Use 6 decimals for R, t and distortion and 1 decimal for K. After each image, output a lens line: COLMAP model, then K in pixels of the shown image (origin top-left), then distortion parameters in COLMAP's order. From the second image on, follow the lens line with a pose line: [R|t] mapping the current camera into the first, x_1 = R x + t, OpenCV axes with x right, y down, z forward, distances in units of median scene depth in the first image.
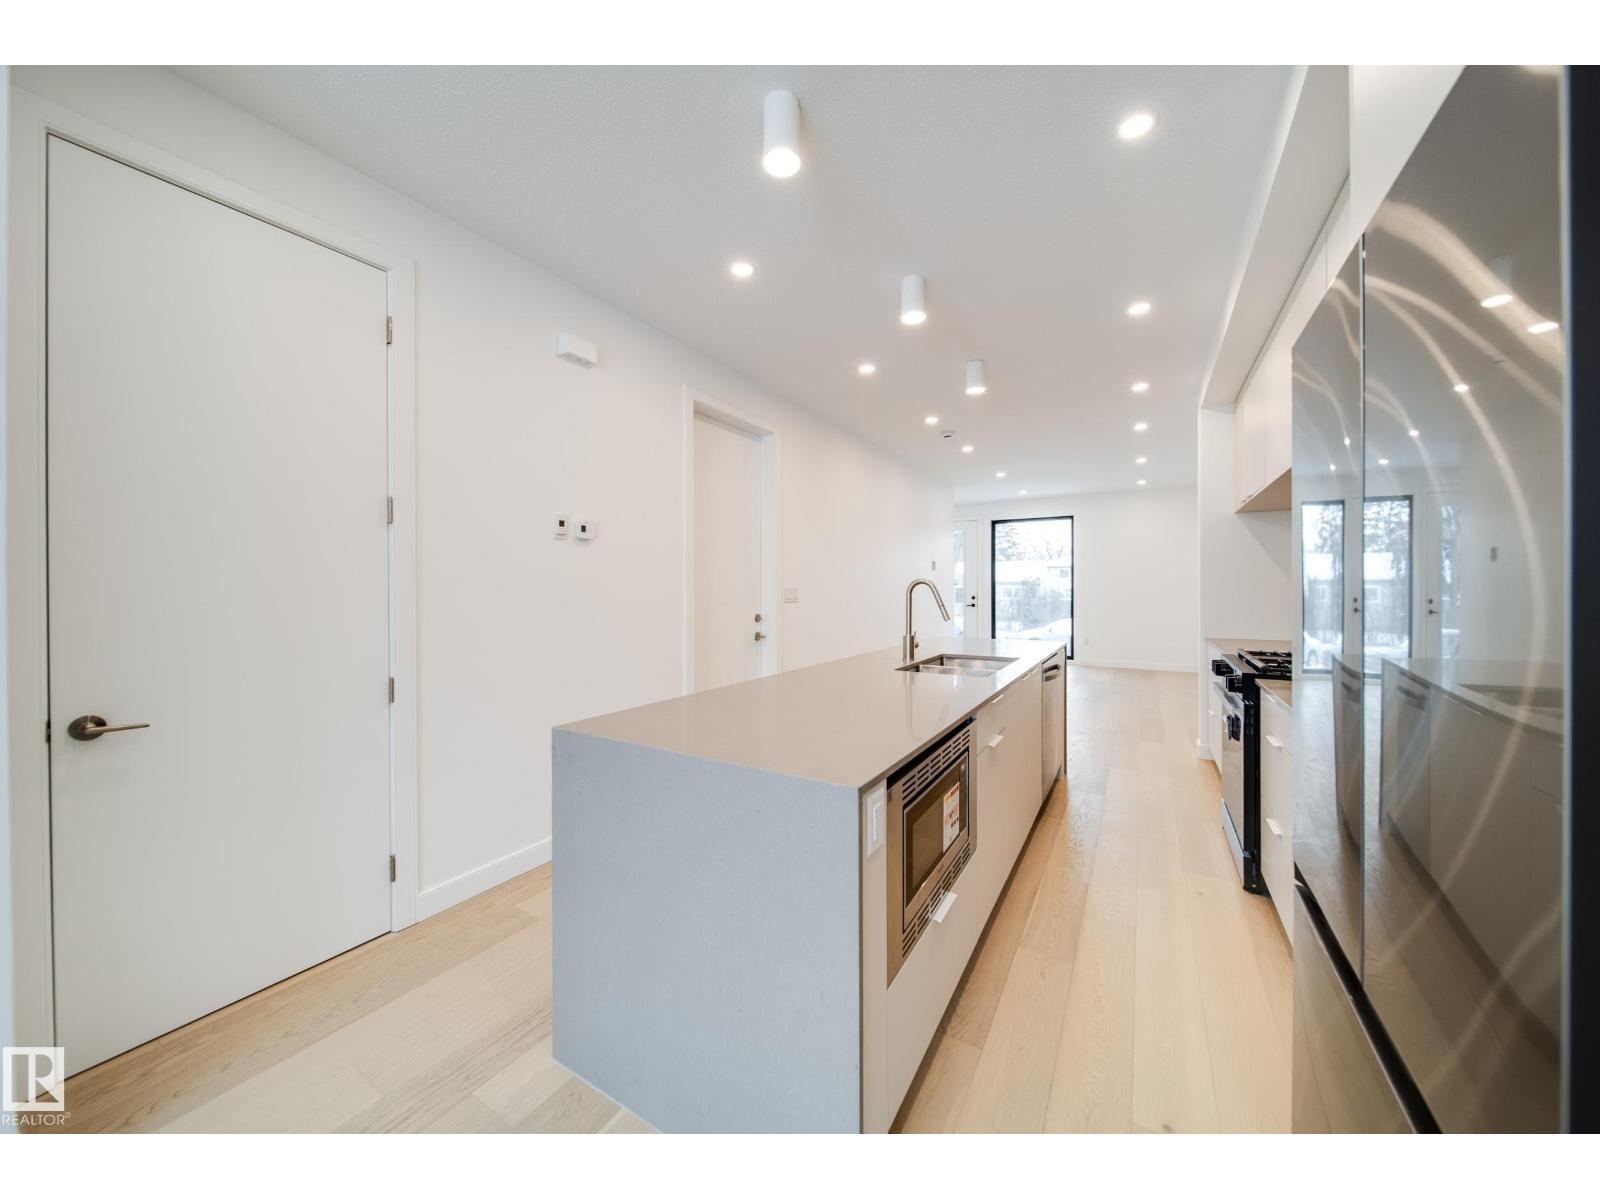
lens RADIAL K [[563.0, 0, 796.0], [0, 563.0, 589.4], [0, 0, 1]] dist [0.000288, 0.000005]
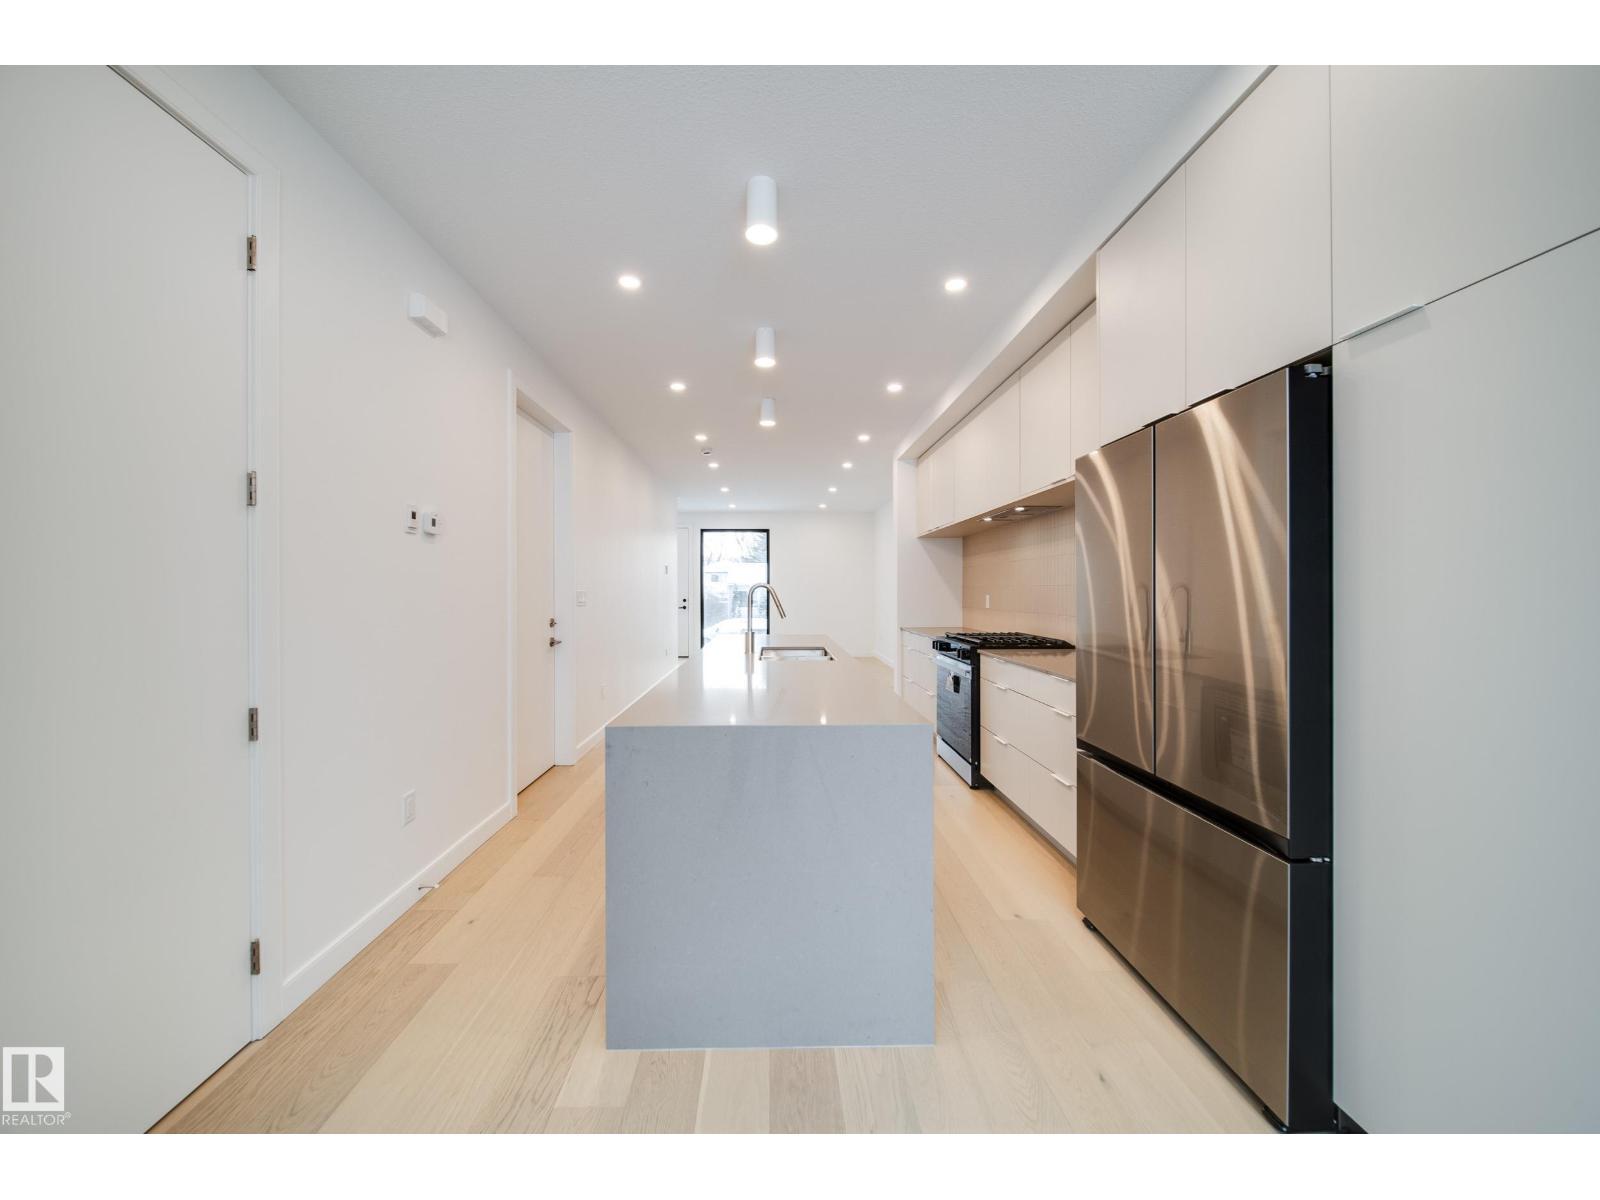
lens RADIAL K [[570.8, 0, 776.5], [0, 570.8, 590.7], [0, 0, 1]] dist [-0.000285, -0.000036]
pose [[0.847560, 0.001483, 0.530698, -0.374692], [0.000699, 0.999992, -0.003910, 0.001570], [-0.530699, 0.003685, 0.847552, -0.022717]]
